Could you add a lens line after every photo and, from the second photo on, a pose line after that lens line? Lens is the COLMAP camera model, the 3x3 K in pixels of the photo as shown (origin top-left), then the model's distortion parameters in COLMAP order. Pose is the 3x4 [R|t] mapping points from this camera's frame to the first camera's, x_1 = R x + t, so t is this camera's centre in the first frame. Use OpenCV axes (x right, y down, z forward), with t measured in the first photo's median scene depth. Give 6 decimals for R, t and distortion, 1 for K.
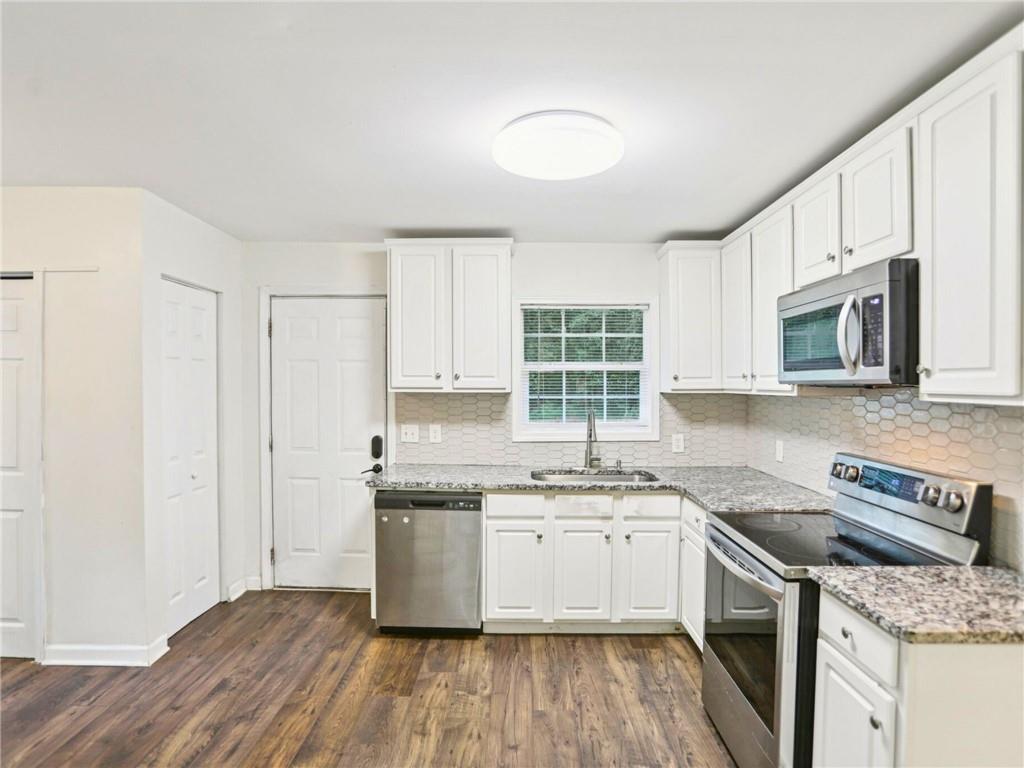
lens RADIAL K [[534.9, 0, 512.2], [0, 534.9, 388.8], [0, 0, 1]] dist [-0.051547, 0.020391]
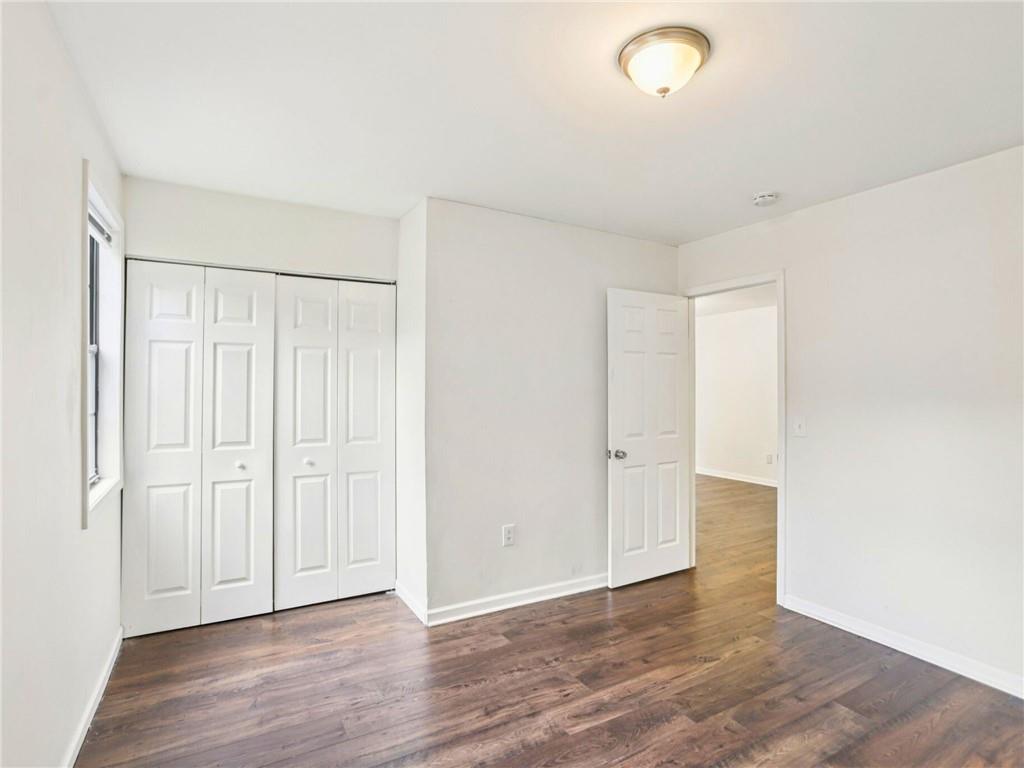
lens RADIAL K [[534.9, 0, 520.6], [0, 534.9, 381.2], [0, 0, 1]] dist [-0.051547, 0.020391]
pose [[0.489195, -0.012400, -0.872086, 0.523097], [-0.003767, 0.999860, -0.016330, 0.033492], [0.872166, 0.011274, 0.489080, 0.400233]]
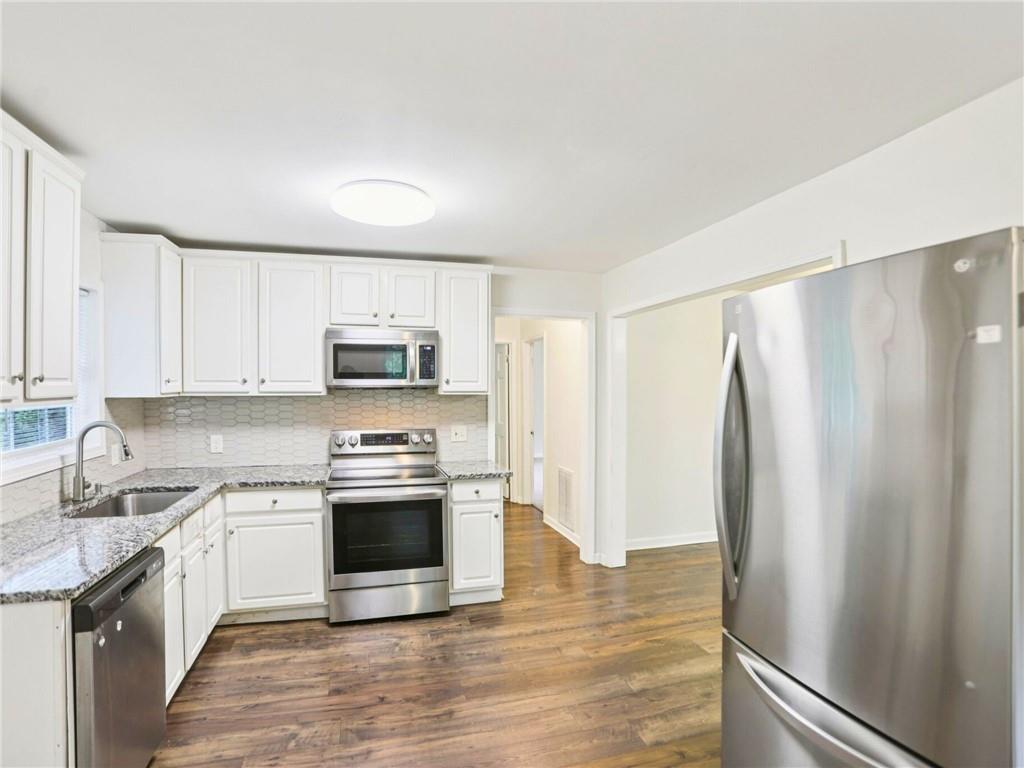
lens RADIAL K [[534.9, 0, 510.9], [0, 534.9, 379.9], [0, 0, 1]] dist [-0.051547, 0.020391]
pose [[-0.266638, 0.006065, 0.963778, -0.835325], [0.008468, 0.999956, -0.003950, -0.015402], [-0.963760, 0.007109, -0.266677, 0.711695]]
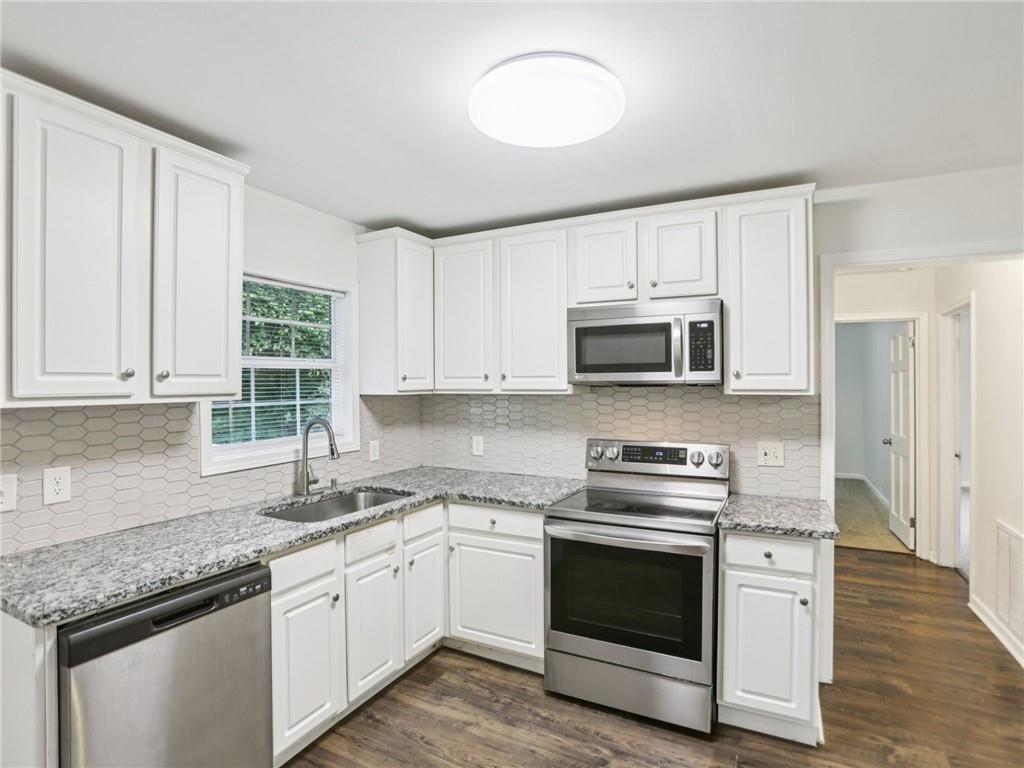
lens RADIAL K [[534.9, 0, 507.3], [0, 534.9, 385.7], [0, 0, 1]] dist [-0.051547, 0.020391]
pose [[0.457819, -0.008172, 0.889008, -0.471617], [0.014790, 0.999889, 0.001575, -0.007453], [-0.888923, 0.012428, 0.457889, 0.460659]]
